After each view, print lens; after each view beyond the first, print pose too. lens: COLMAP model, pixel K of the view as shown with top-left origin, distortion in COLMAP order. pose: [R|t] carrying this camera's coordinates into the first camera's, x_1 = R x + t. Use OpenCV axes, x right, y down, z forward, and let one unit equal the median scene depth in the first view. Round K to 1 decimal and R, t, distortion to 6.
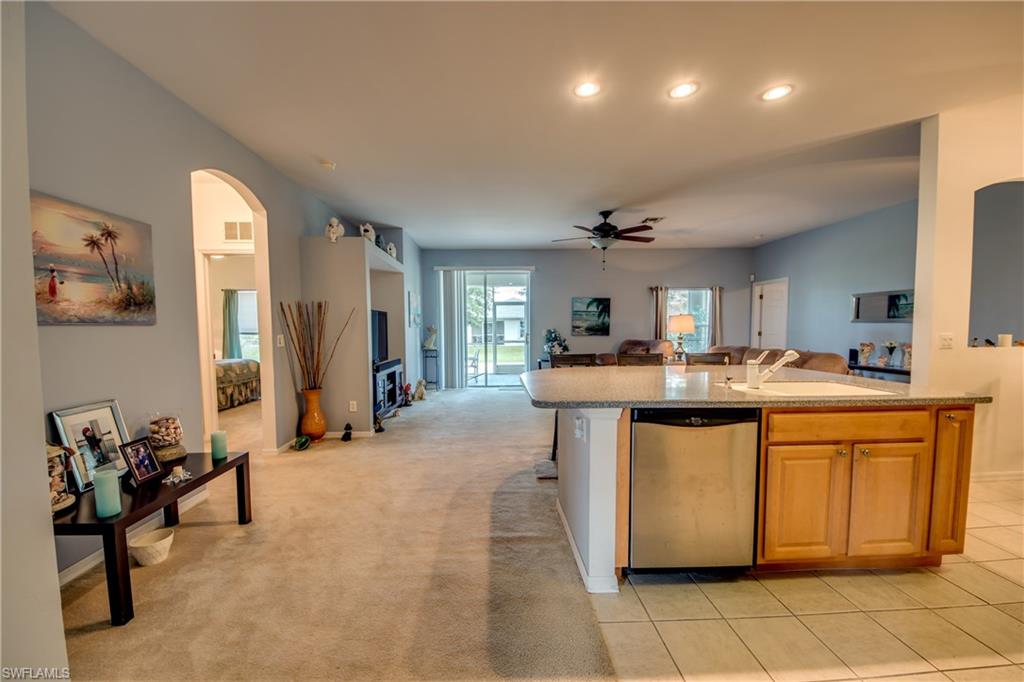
lens RADIAL K [[379.2, 0, 506.8], [0, 379.2, 348.3], [0, 0, 1]] dist [0.023145, -0.014675]
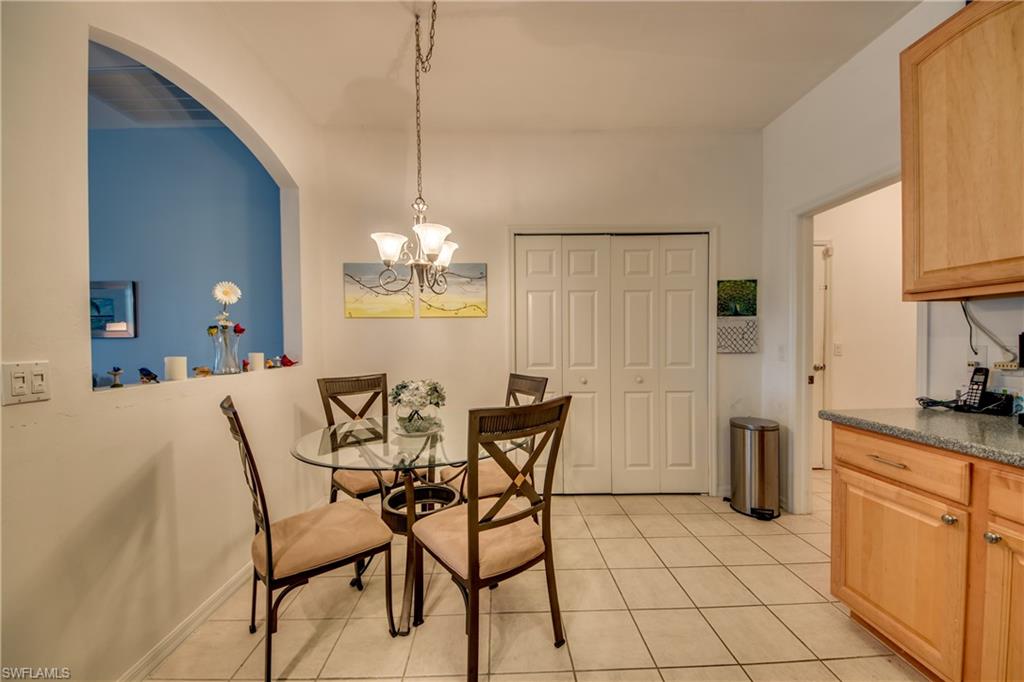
lens RADIAL K [[381.9, 0, 505.8], [0, 381.9, 347.6], [0, 0, 1]] dist [0.027330, -0.019343]
pose [[0.016751, -0.012528, 0.999781, 0.638682], [0.064161, 0.997874, 0.011429, -0.021424], [-0.997799, 0.063955, 0.017520, 0.428007]]
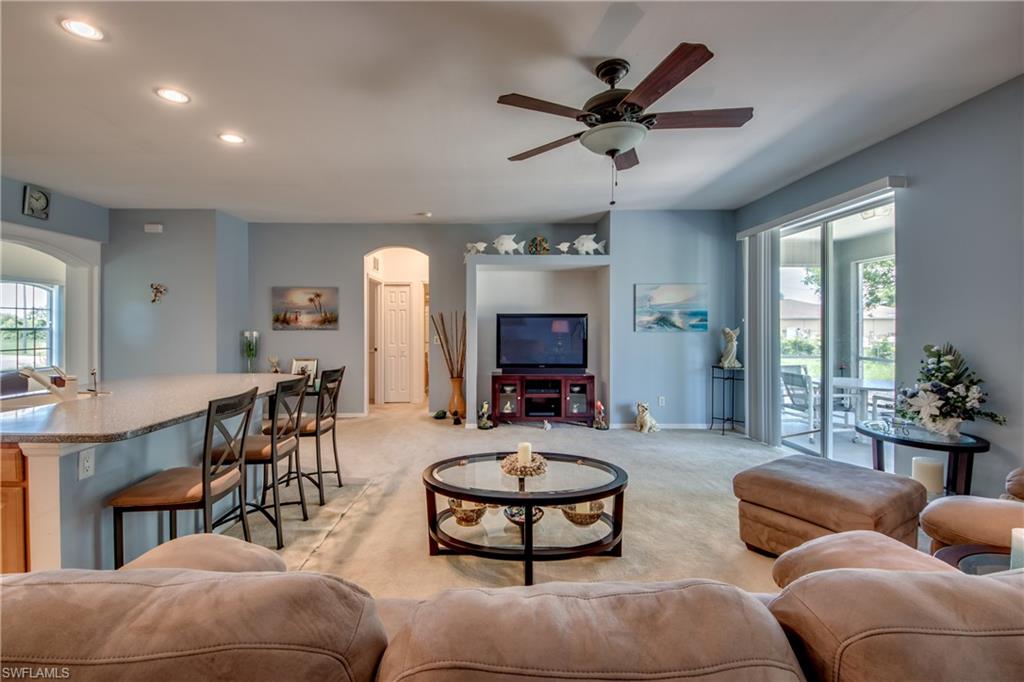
lens RADIAL K [[415.0, 0, 487.4], [0, 415.0, 325.0], [0, 0, 1]] dist [0.055679, -0.040989]
pose [[-0.020274, 0.003265, -0.999789, 1.044716], [-0.054671, 0.998495, 0.004369, -0.098132], [0.998299, 0.054748, -0.020065, 1.273561]]
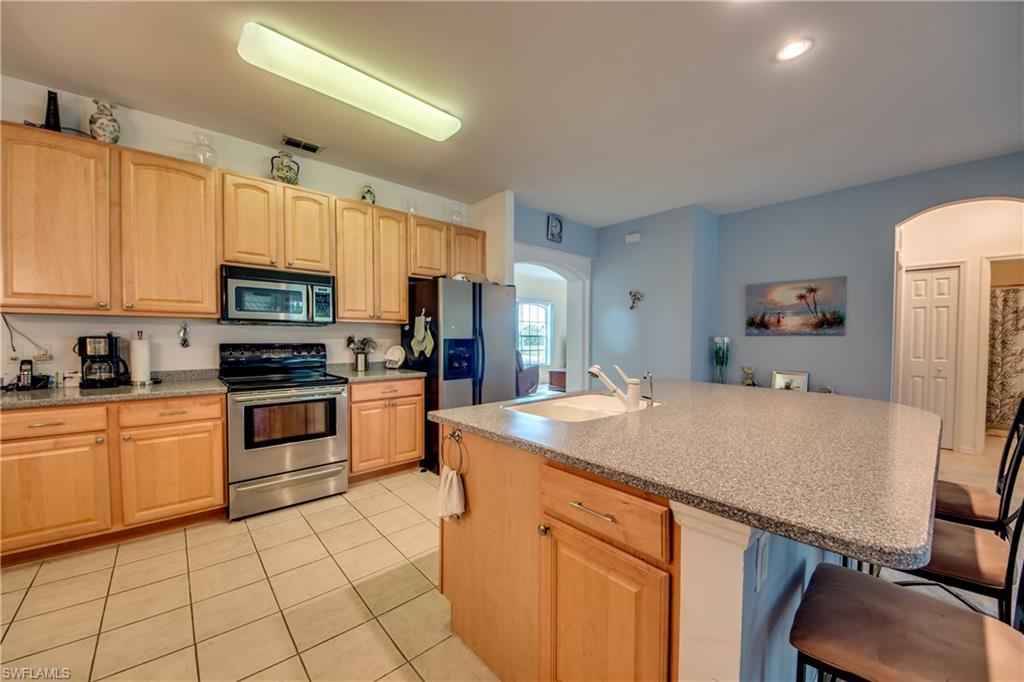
lens RADIAL K [[379.2, 0, 506.8], [0, 379.2, 348.3], [0, 0, 1]] dist [0.023145, -0.014675]
pose [[-0.777288, 0.021856, -0.628765, 0.843175], [-0.032702, 0.996642, 0.075071, -0.052647], [0.628294, 0.078913, -0.773963, 0.892788]]
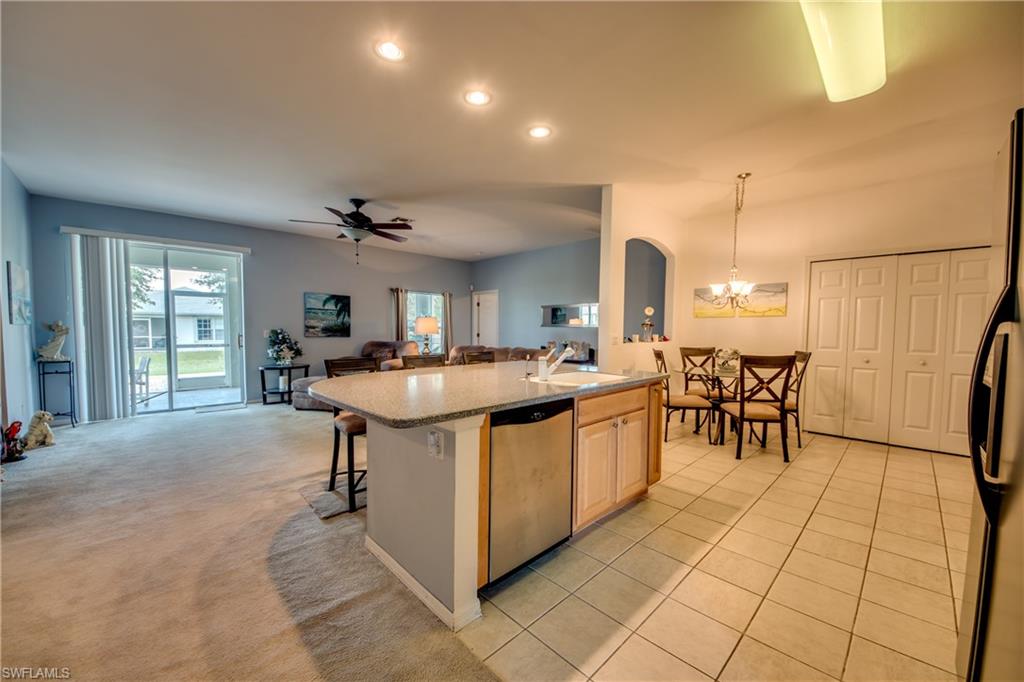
lens RADIAL K [[381.9, 0, 505.8], [0, 381.9, 347.6], [0, 0, 1]] dist [0.027330, -0.019343]
pose [[0.751208, -0.021922, 0.659701, -0.125141], [0.026232, 0.999650, 0.003348, -0.002355], [-0.659544, 0.014790, 0.751520, 0.125363]]
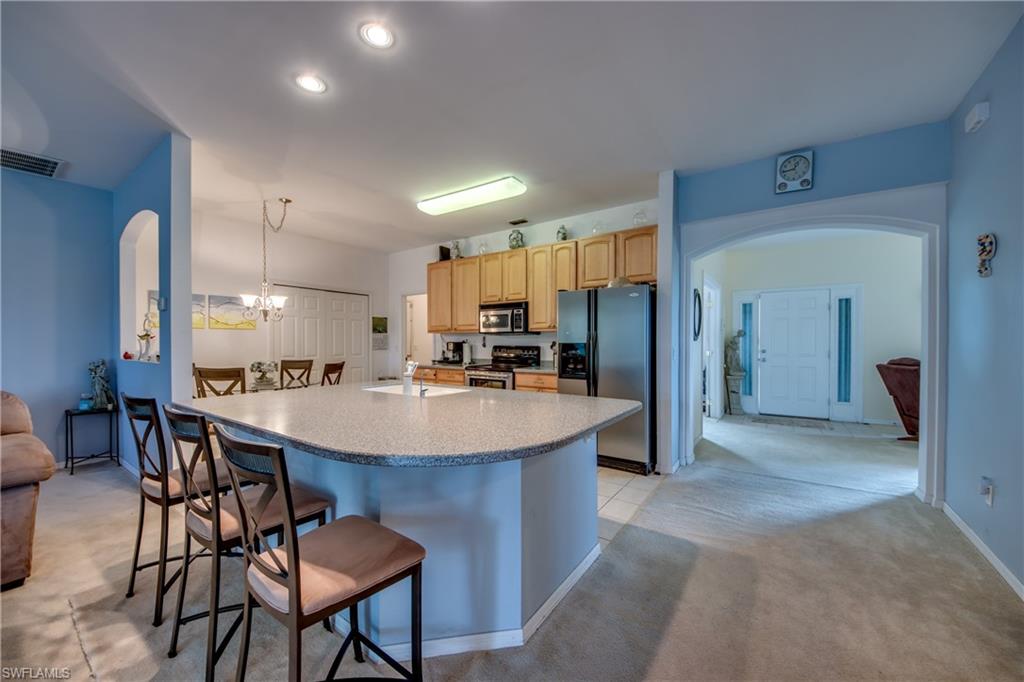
lens RADIAL K [[379.2, 0, 506.8], [0, 379.2, 348.3], [0, 0, 1]] dist [0.023145, -0.014675]
pose [[-0.792466, -0.003076, 0.609908, -0.149325], [0.039242, 0.997658, 0.056019, -0.053270], [-0.608652, 0.068327, -0.790490, 1.037680]]
